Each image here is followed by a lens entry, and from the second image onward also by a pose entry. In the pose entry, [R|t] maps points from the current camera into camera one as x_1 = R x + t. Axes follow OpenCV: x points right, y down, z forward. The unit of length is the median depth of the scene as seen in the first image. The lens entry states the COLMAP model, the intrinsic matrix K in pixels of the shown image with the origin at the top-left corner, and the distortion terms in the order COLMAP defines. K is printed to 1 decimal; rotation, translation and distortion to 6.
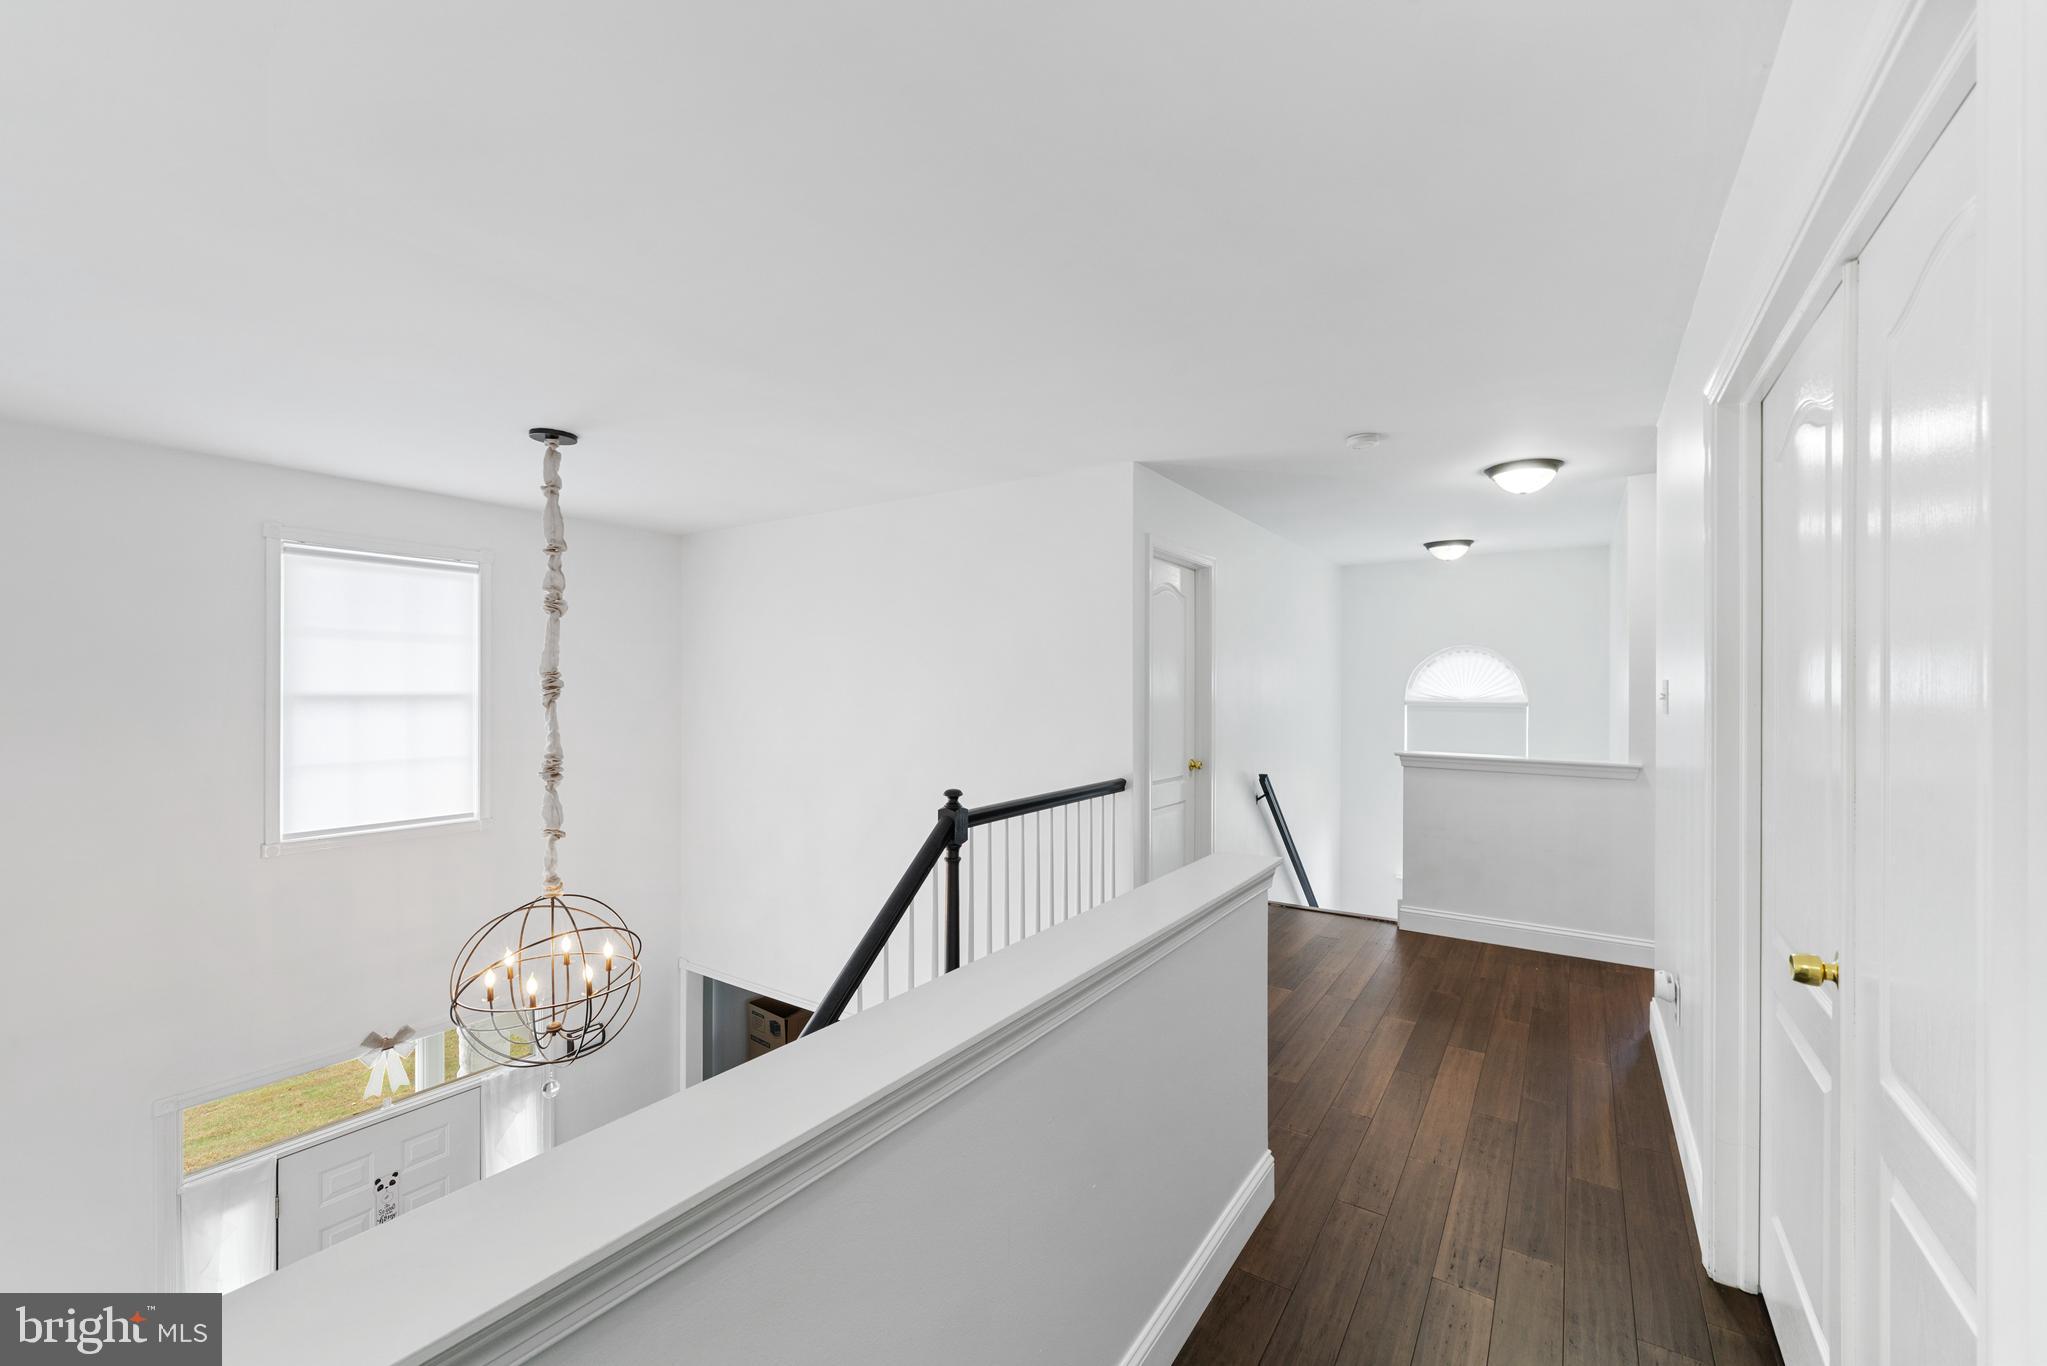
lens RADIAL K [[831.7, 0, 1016.3], [0, 831.7, 686.9], [0, 0, 1]] dist [-0.002897, -0.000322]
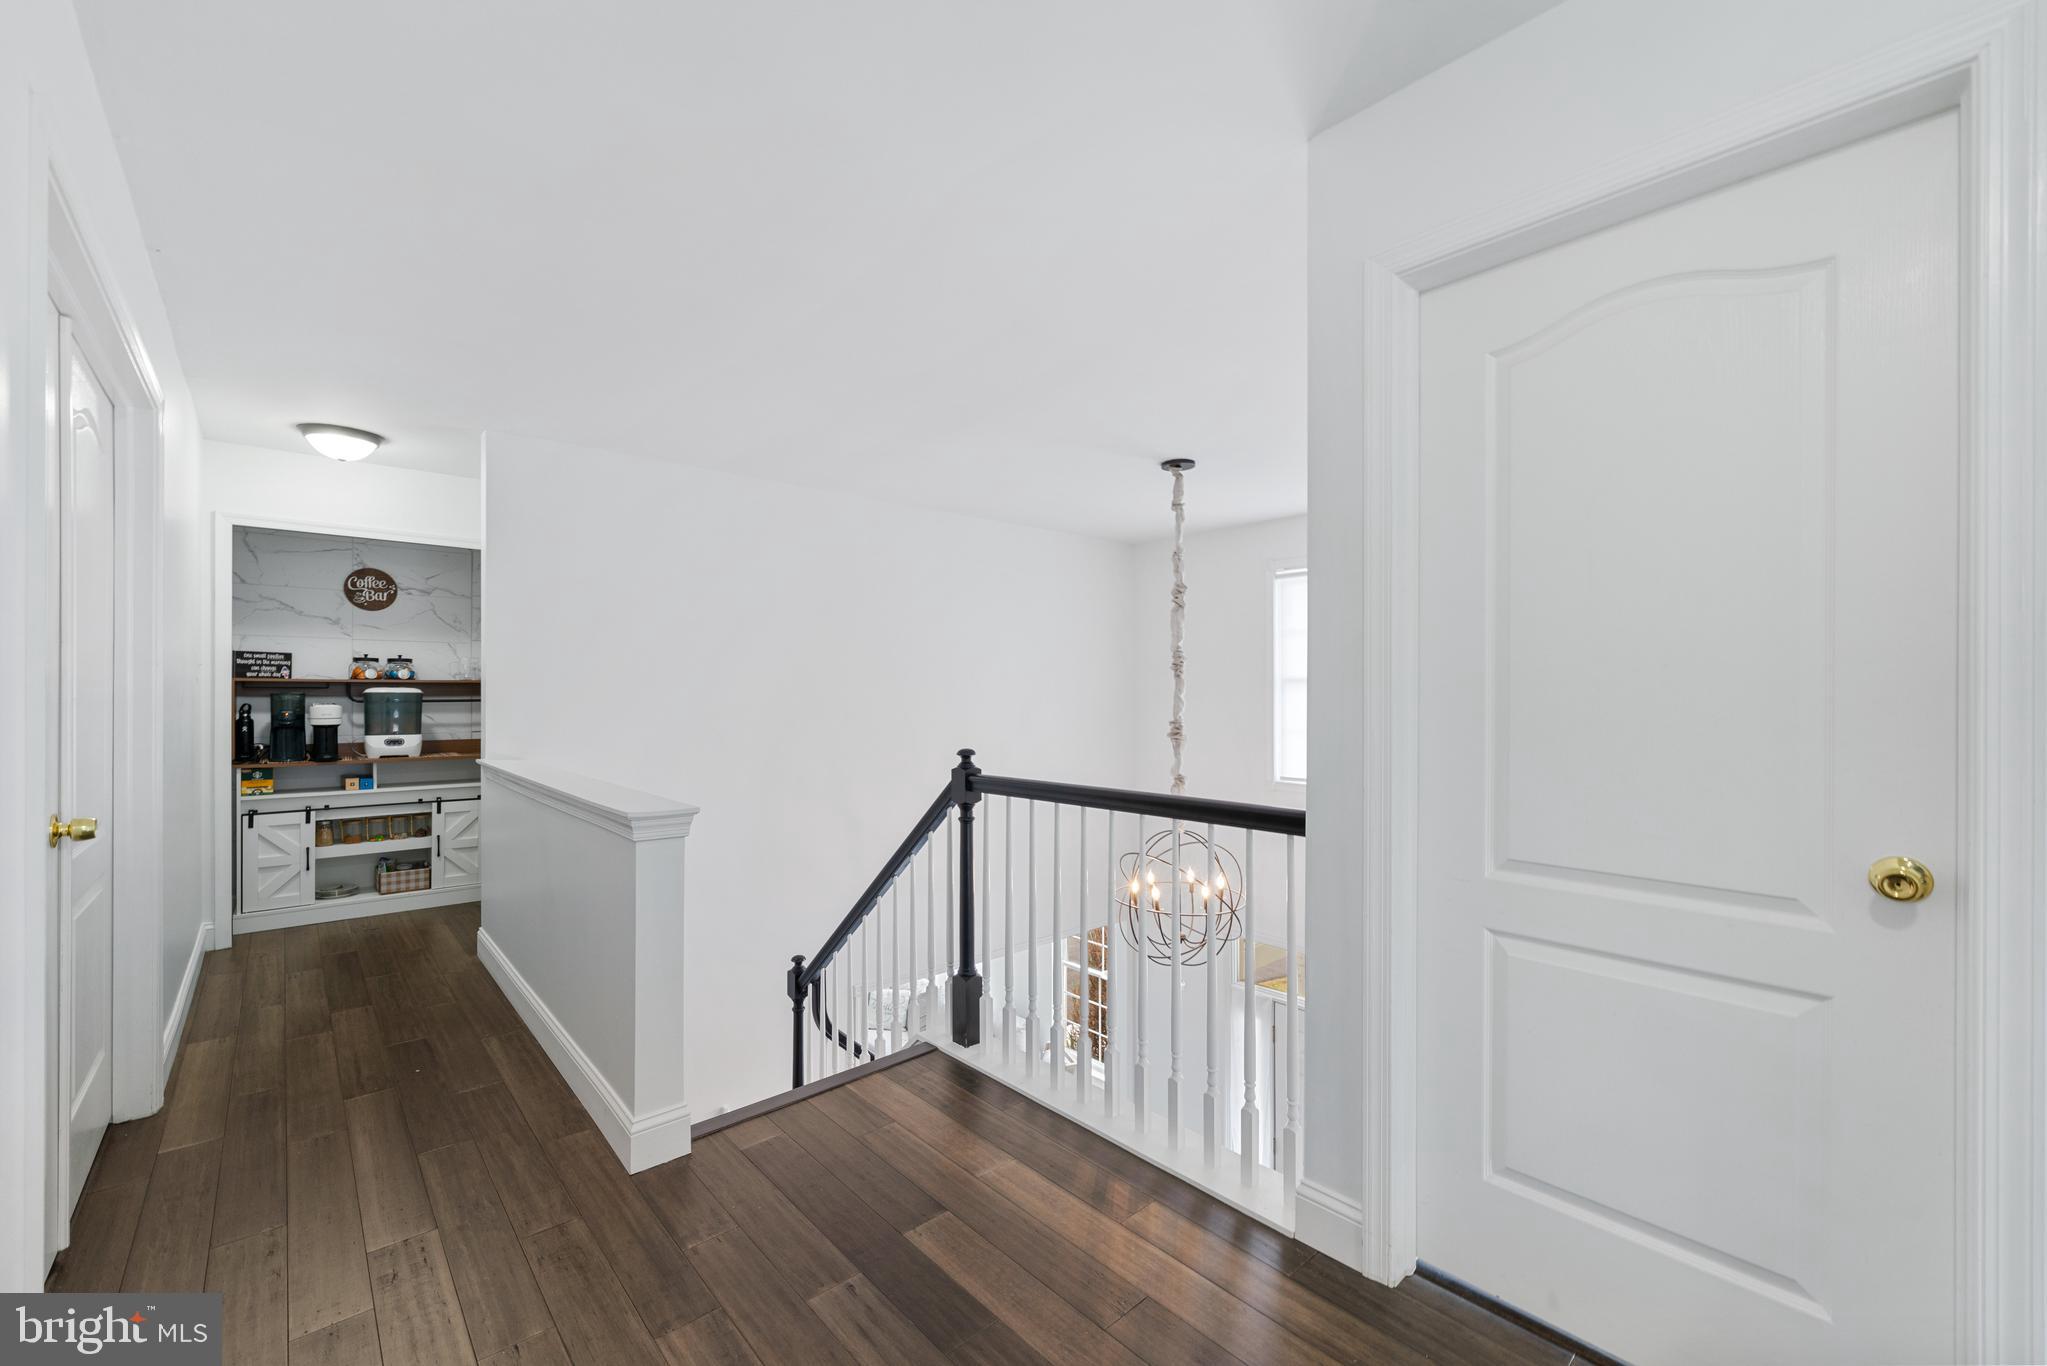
lens RADIAL K [[831.7, 0, 1016.6], [0, 831.7, 690.2], [0, 0, 1]] dist [-0.002897, -0.000322]
pose [[-0.252879, -0.005713, -0.967481, 0.905184], [0.000057, 0.999982, -0.005919, 0.061333], [0.967498, -0.001552, -0.252874, 1.353049]]
